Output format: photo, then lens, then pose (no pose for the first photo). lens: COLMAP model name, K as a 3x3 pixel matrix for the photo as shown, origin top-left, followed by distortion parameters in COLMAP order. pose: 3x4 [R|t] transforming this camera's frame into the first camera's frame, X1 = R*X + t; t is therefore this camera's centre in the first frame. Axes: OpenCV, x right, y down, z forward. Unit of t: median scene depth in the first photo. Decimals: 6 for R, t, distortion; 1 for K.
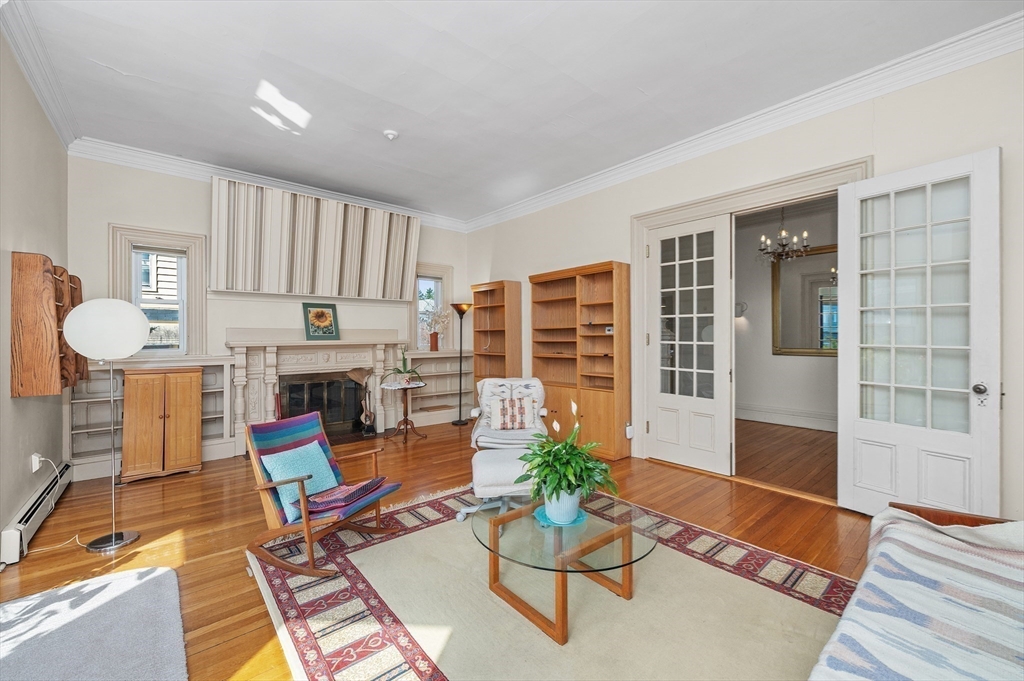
lens RADIAL K [[412.1, 0, 515.4], [0, 412.1, 339.0], [0, 0, 1]] dist [-0.008363, -0.000367]
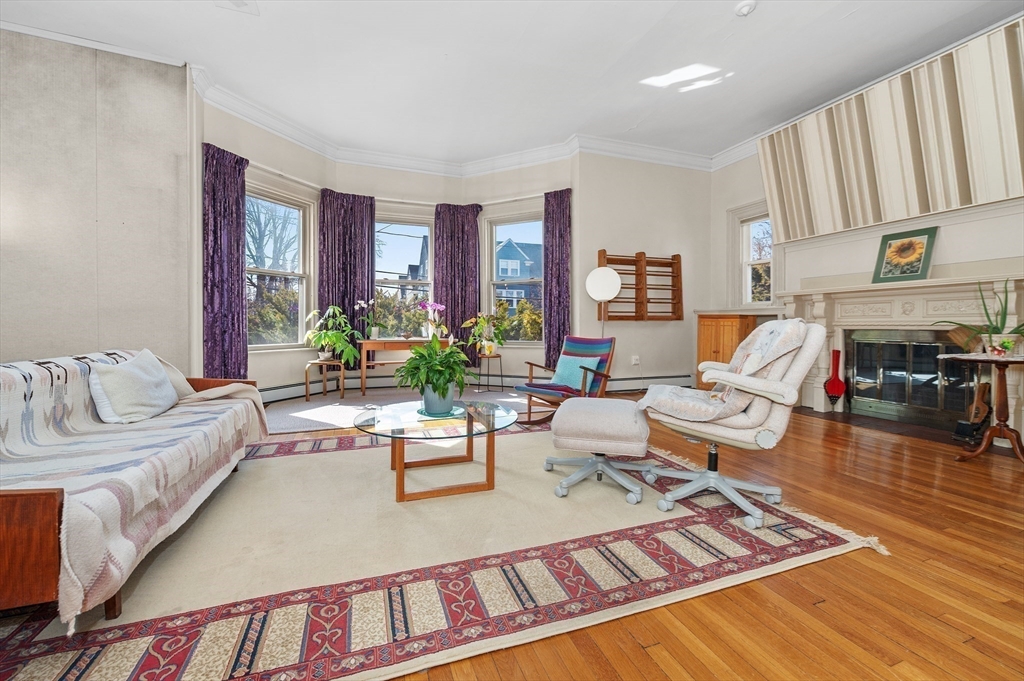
lens RADIAL K [[412.1, 0, 503.2], [0, 412.1, 328.3], [0, 0, 1]] dist [-0.008363, -0.000367]
pose [[-0.367712, 0.015282, -0.929814, 0.581107], [-0.003126, 0.999839, 0.017669, 0.093585], [0.929934, 0.009404, -0.367605, 0.831096]]
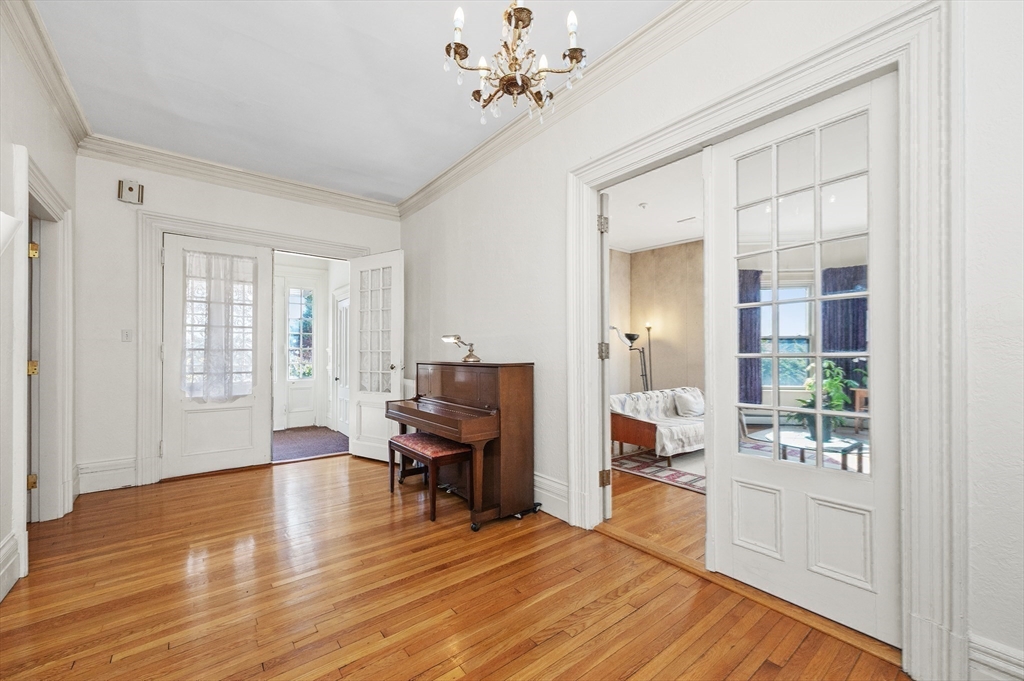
lens RADIAL K [[412.1, 0, 510.1], [0, 412.1, 347.5], [0, 0, 1]] dist [-0.008363, -0.000367]
pose [[-0.998210, 0.004584, 0.059638, 0.770578], [0.004293, 0.999978, -0.004999, -0.000682], [-0.059659, -0.004734, -0.998208, 1.592642]]
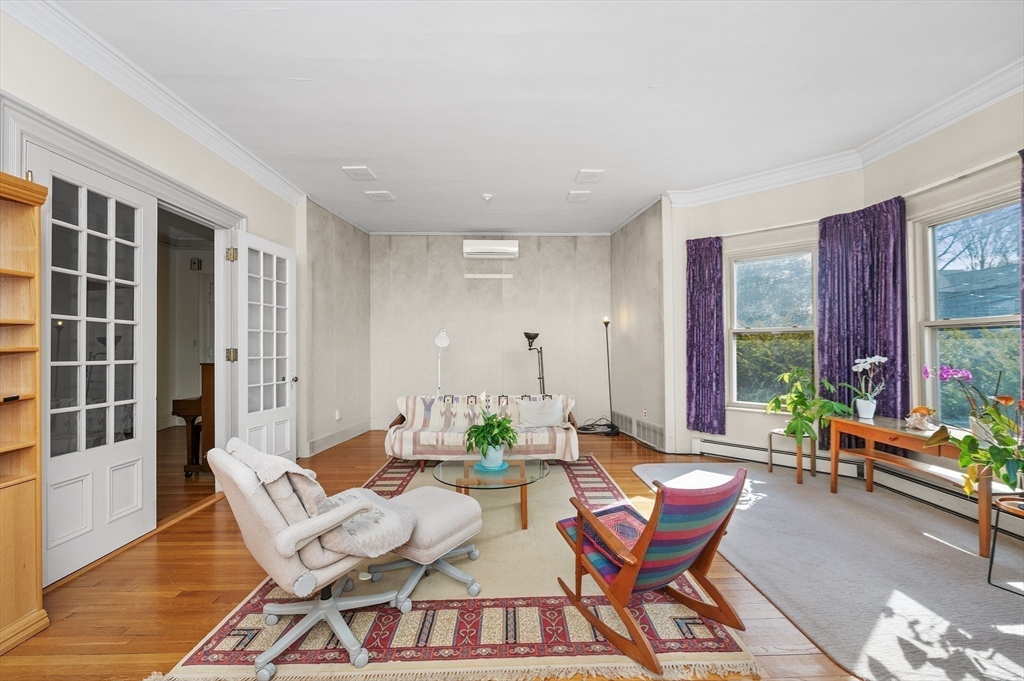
lens RADIAL K [[412.1, 0, 509.1], [0, 412.1, 344.5], [0, 0, 1]] dist [-0.008363, -0.000367]
pose [[-0.766828, 0.011362, 0.641752, -0.493097], [0.010785, 0.999930, -0.004816, -0.009006], [-0.641762, 0.003228, -0.766897, 1.126337]]
